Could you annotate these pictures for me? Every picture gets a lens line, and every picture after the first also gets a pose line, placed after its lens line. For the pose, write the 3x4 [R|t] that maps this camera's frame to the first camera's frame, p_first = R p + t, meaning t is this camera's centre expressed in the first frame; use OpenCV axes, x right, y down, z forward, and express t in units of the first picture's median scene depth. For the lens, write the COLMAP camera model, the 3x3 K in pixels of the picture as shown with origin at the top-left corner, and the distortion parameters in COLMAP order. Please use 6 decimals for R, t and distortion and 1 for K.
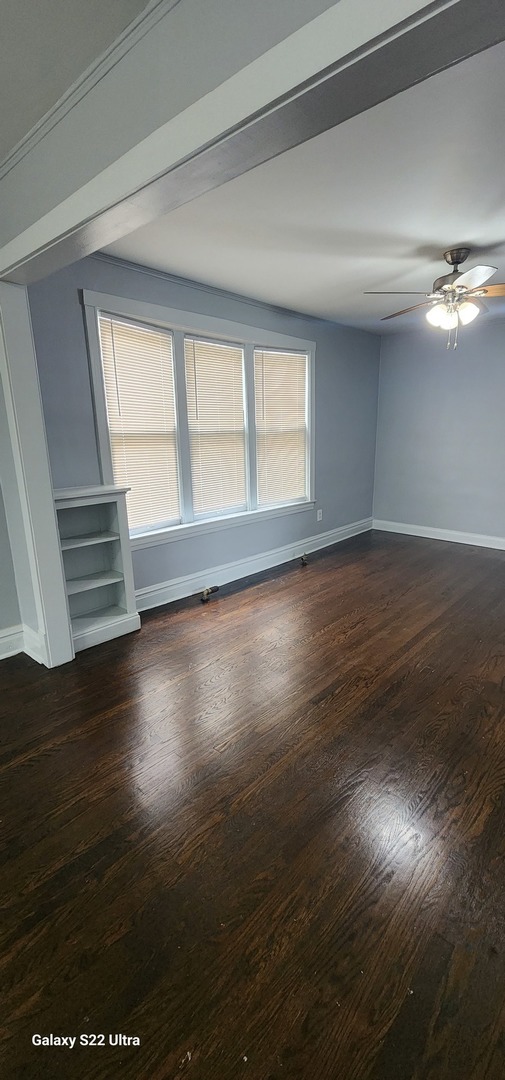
lens RADIAL K [[446.6, 0, 256.4], [0, 446.6, 539.7], [0, 0, 1]] dist [-0.007967, -0.000074]
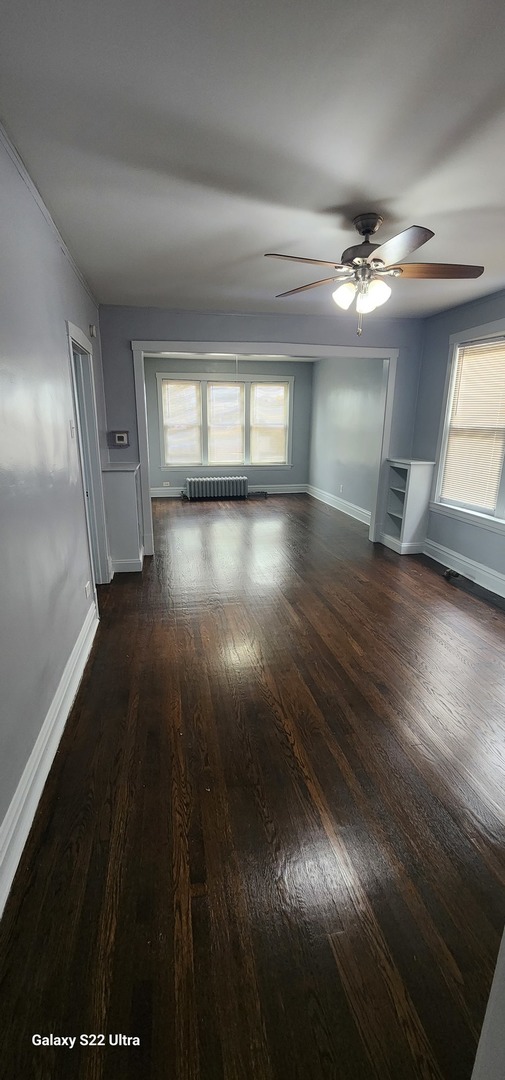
lens RADIAL K [[446.6, 0, 253.8], [0, 446.6, 537.1], [0, 0, 1]] dist [-0.007967, -0.000074]
pose [[-0.605825, 0.196724, -0.770893, 1.112864], [-0.197803, 0.901280, 0.385446, -0.317481], [0.770616, 0.385998, -0.507105, 1.246995]]
